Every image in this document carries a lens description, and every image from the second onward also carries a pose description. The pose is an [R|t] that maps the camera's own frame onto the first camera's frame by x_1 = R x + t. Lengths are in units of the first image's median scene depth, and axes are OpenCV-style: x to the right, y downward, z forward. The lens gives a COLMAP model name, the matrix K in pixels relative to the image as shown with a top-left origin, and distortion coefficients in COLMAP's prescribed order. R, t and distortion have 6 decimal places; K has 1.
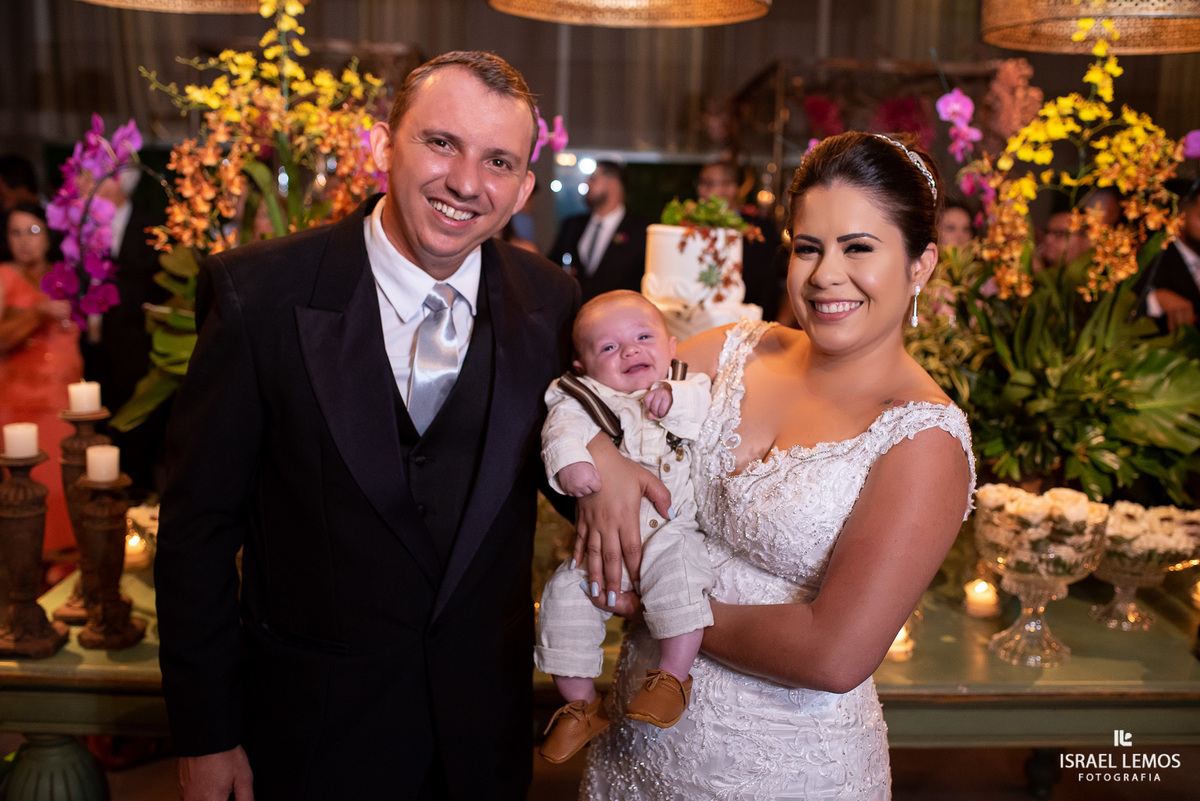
lens RADIAL K [[1251.0, 0, 576.5], [0, 1251.0, 406.2], [0, 0, 1]] dist [-0.004659, 0.043281]
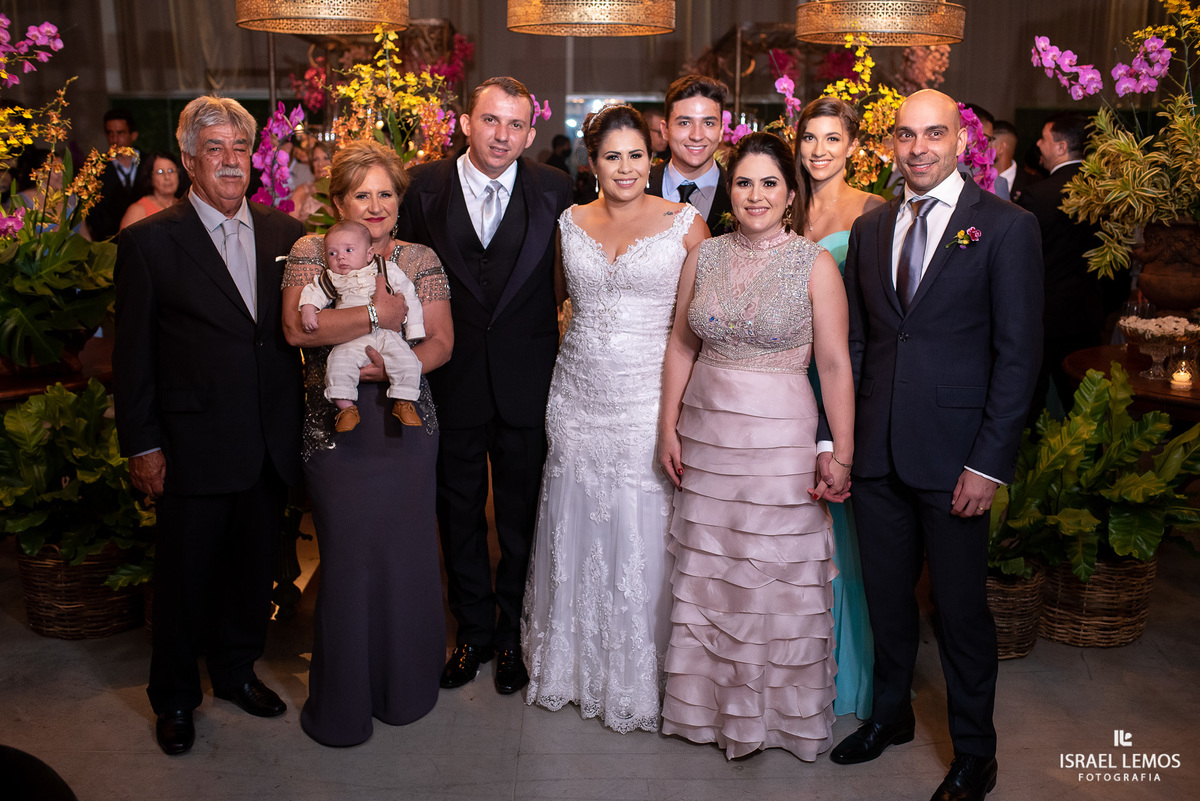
lens RADIAL K [[1251.0, 0, 576.5], [0, 1251.0, 406.2], [0, 0, 1]] dist [-0.004659, 0.043281]
pose [[0.999765, -0.016586, -0.013955, 0.042031], [0.017148, 0.999007, 0.041132, 0.123785], [0.013259, -0.041362, 0.999056, -0.740447]]
